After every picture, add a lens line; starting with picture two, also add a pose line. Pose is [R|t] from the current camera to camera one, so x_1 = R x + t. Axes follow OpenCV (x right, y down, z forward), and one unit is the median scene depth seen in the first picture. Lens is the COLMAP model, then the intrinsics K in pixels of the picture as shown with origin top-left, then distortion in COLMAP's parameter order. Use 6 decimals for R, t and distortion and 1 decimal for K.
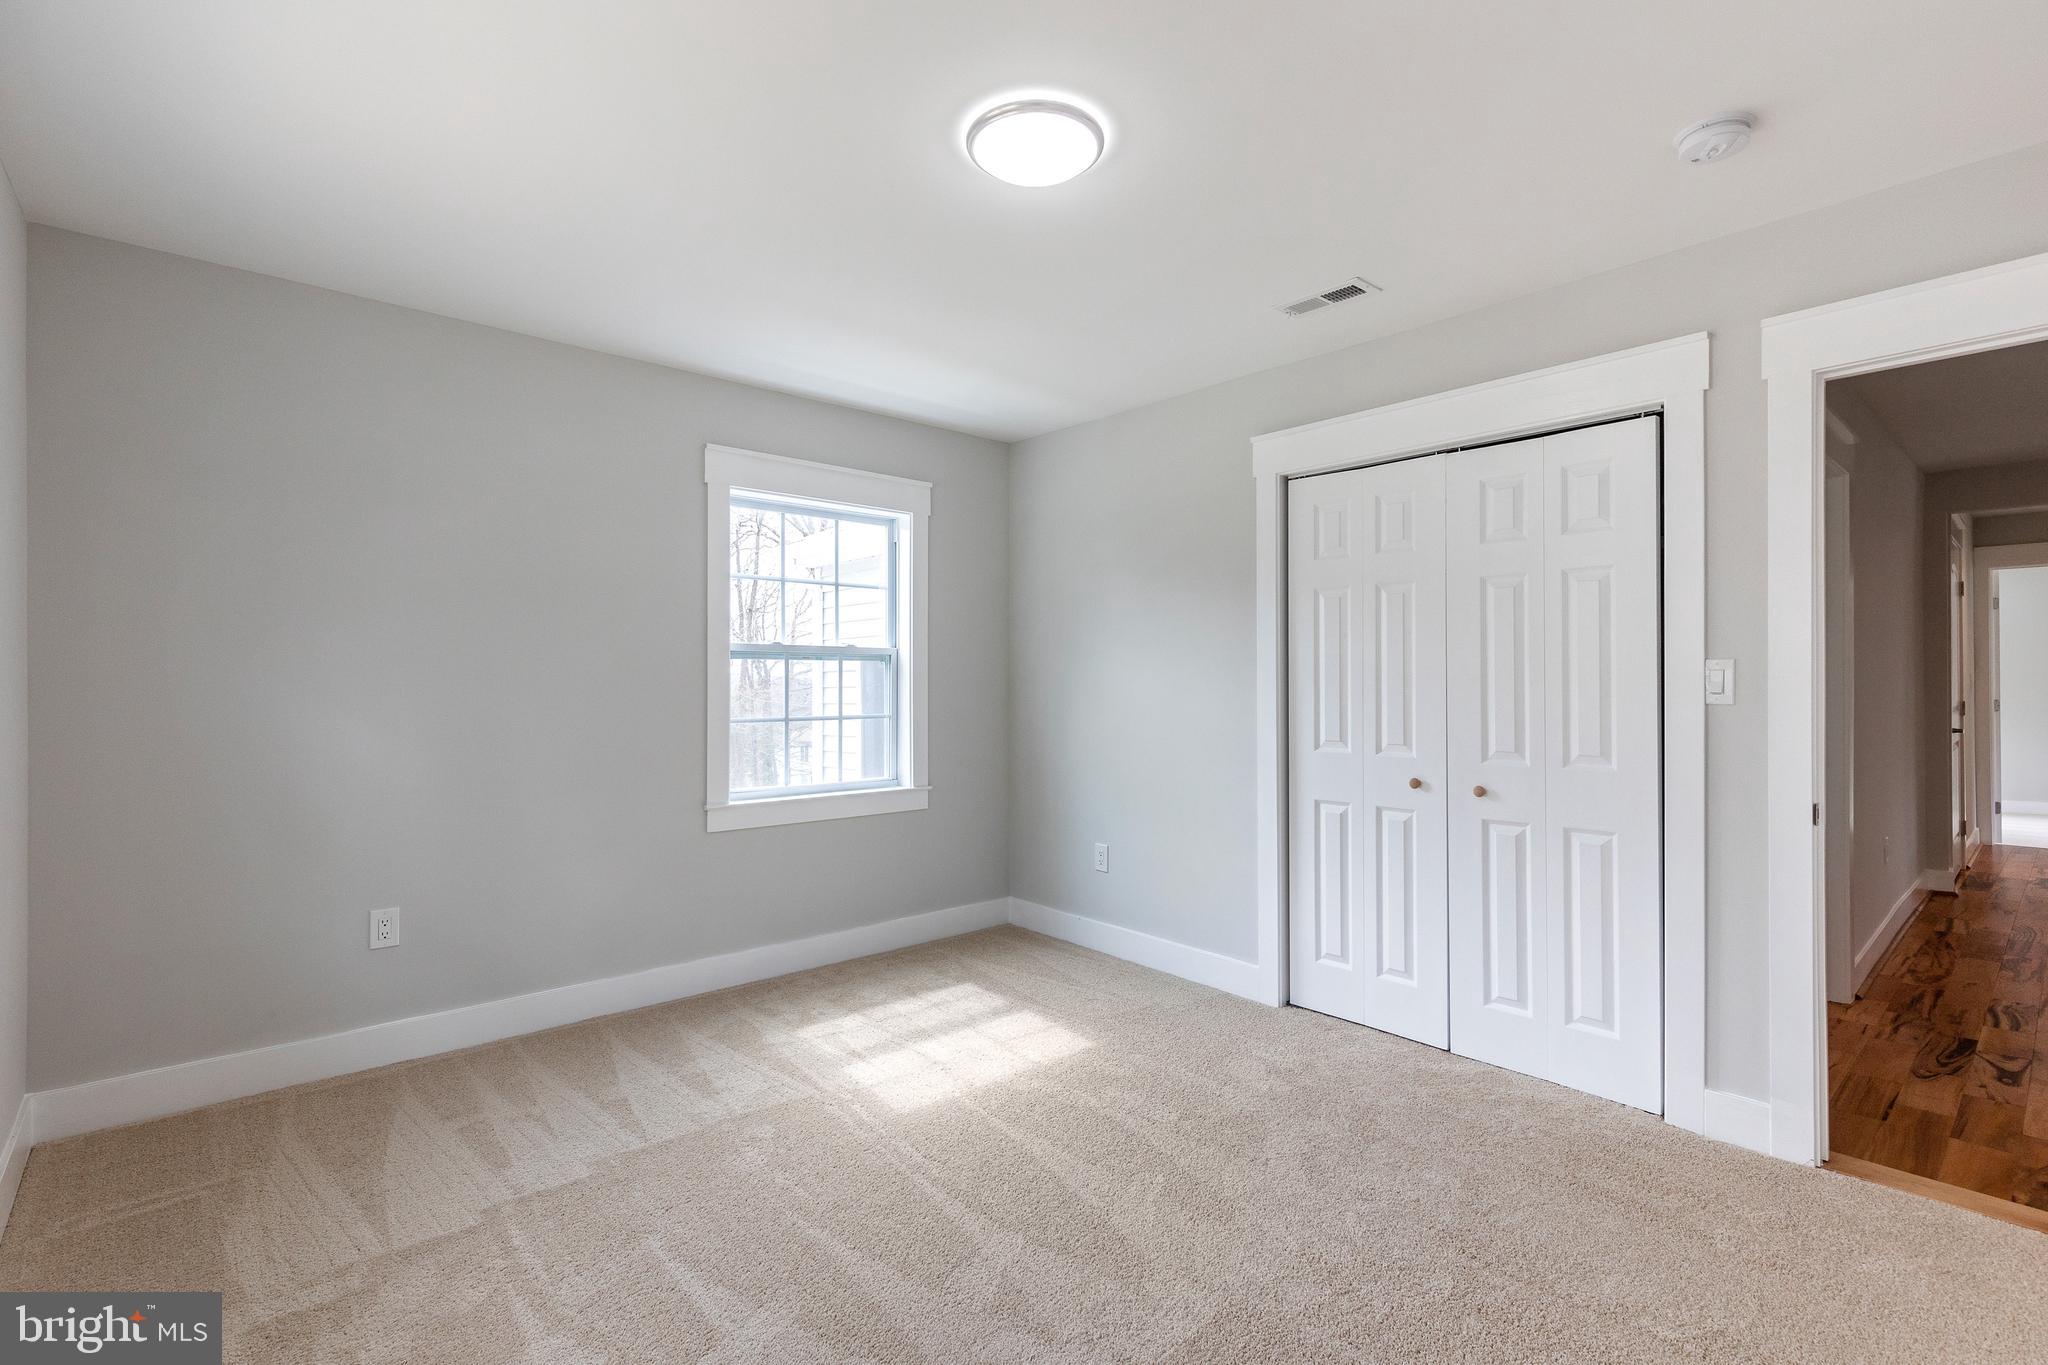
lens RADIAL K [[924.8, 0, 1024.0], [0, 924.8, 682.5], [0, 0, 1]] dist [-0.001481, -0.000791]
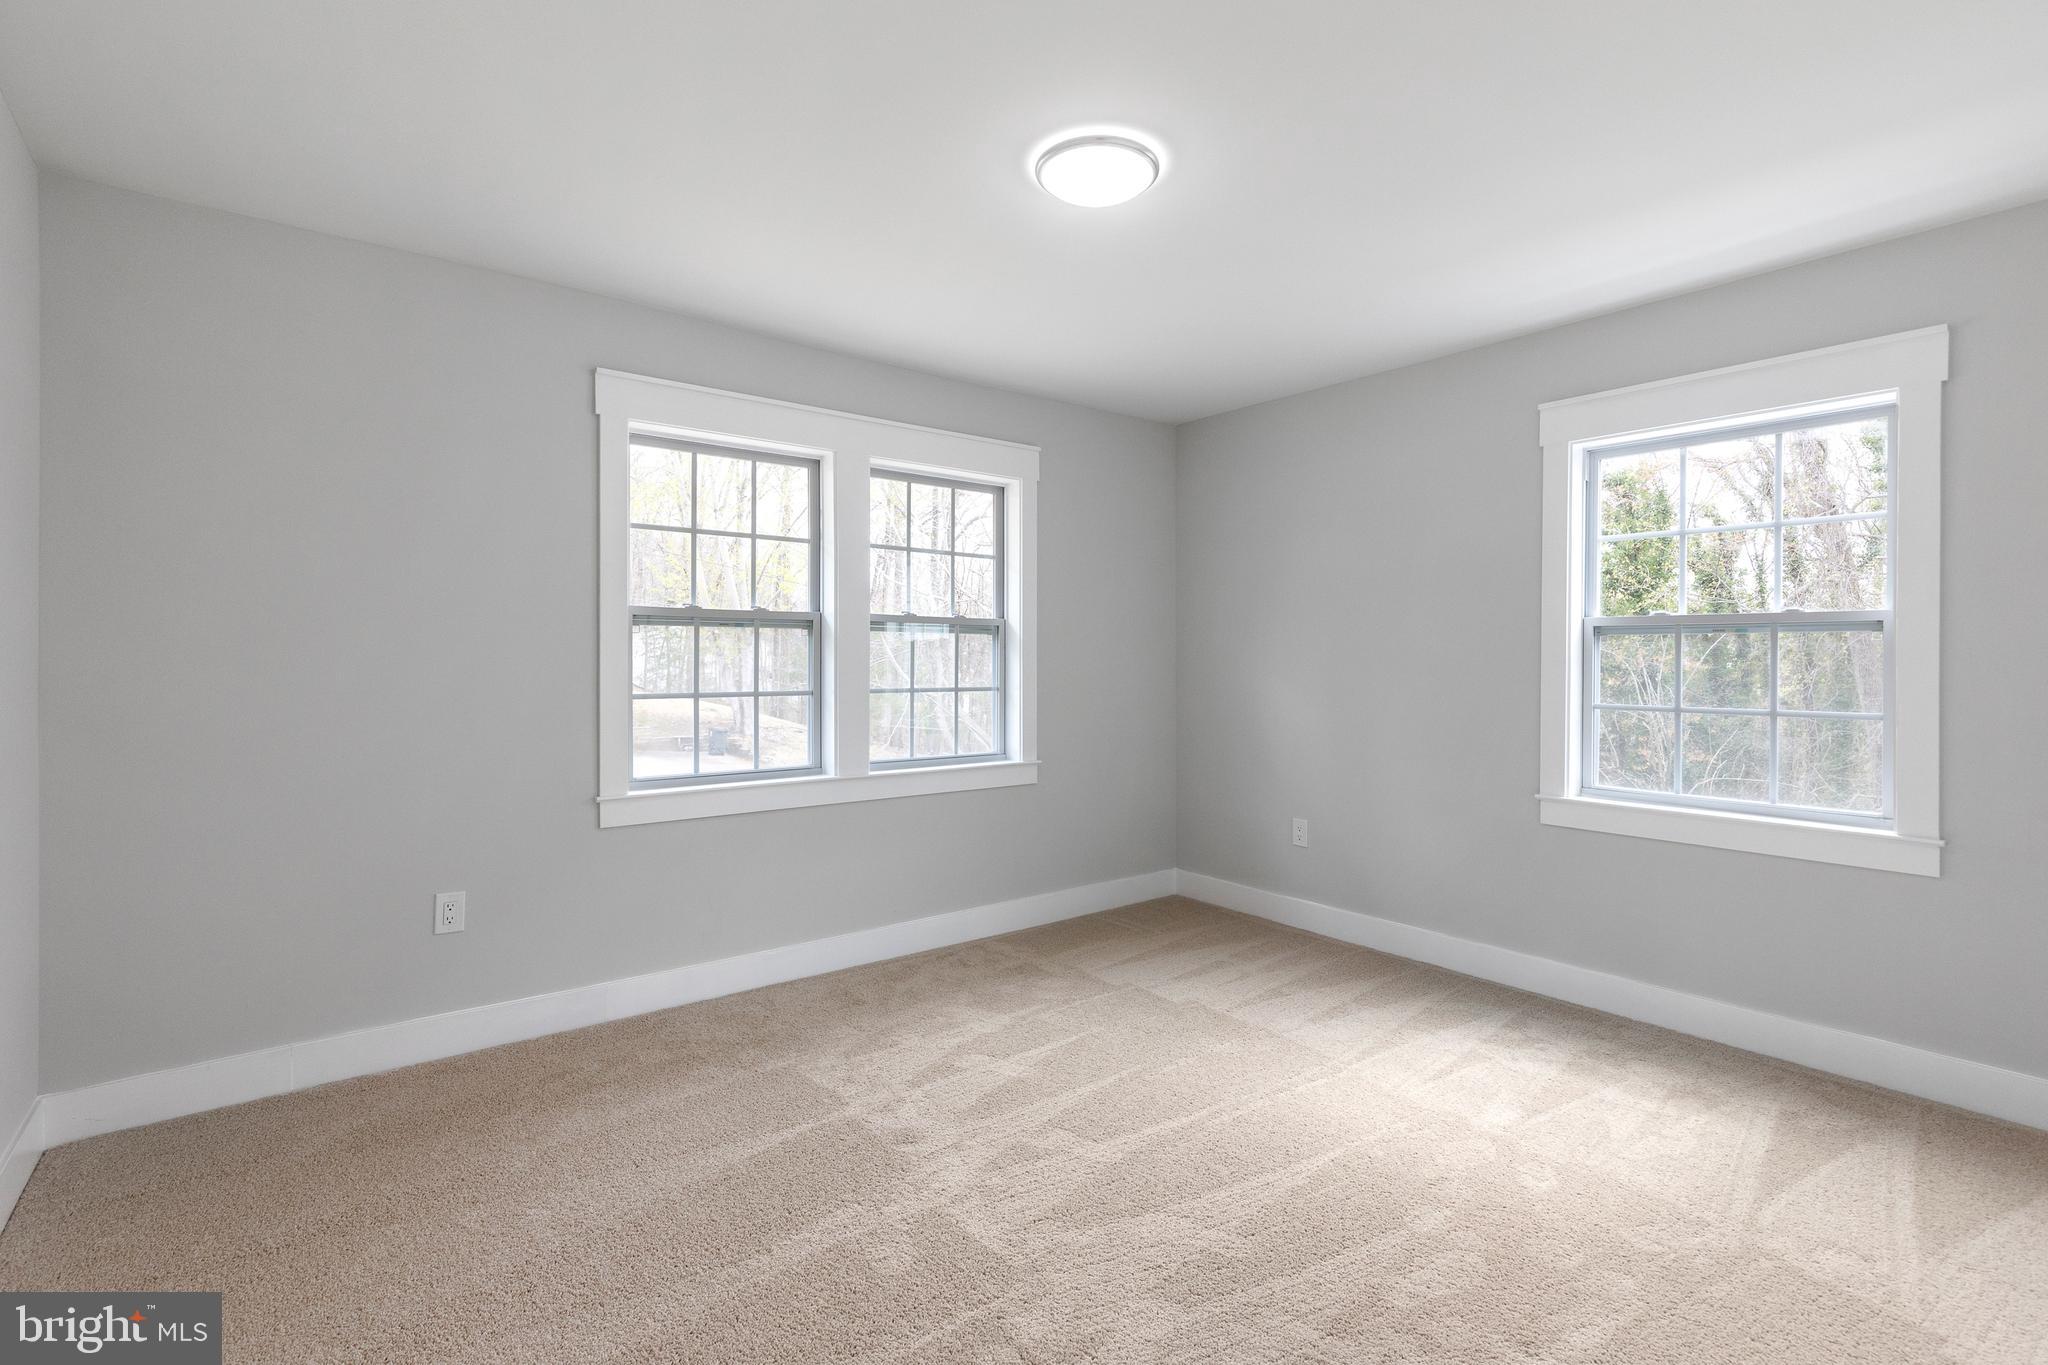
lens RADIAL K [[924.8, 0, 1024.0], [0, 924.8, 682.5], [0, 0, 1]] dist [-0.001481, -0.000791]
pose [[-0.056672, 0.026642, -0.998037, 0.787464], [-0.004556, 0.999627, 0.026943, -0.002658], [0.998382, 0.006074, -0.056529, 0.684790]]
